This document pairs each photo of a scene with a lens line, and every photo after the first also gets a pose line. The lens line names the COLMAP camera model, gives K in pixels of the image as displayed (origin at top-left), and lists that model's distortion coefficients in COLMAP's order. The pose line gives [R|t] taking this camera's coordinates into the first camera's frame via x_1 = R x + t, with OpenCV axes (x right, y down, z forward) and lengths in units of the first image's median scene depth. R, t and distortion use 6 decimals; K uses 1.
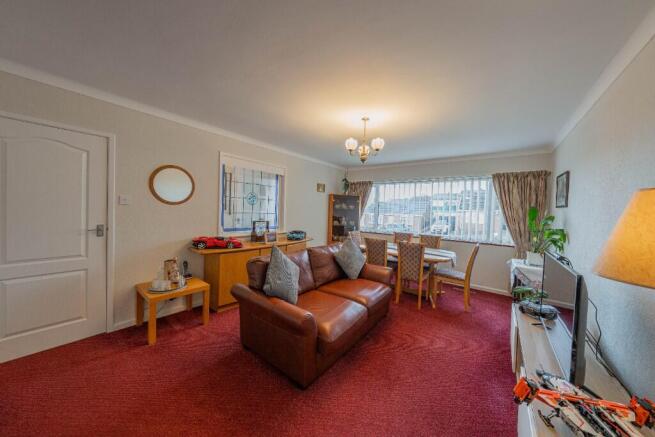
lens RADIAL K [[226.8, 0, 326.0], [0, 226.8, 214.3], [0, 0, 1]] dist [-0.000148, -0.000025]
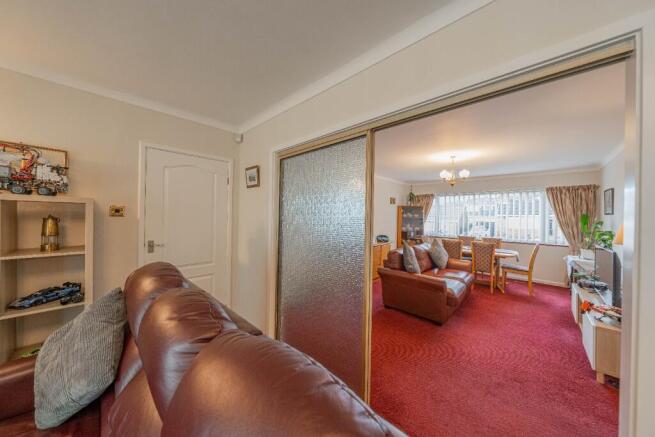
lens RADIAL K [[221.8, 0, 328.5], [0, 221.8, 215.6], [0, 0, 1]] dist [-0.001140, -0.000119]
pose [[0.993434, -0.017409, -0.113077, -0.352736], [0.014377, 0.999516, -0.027572, -0.010021], [0.113503, 0.025766, 0.993204, -0.374158]]
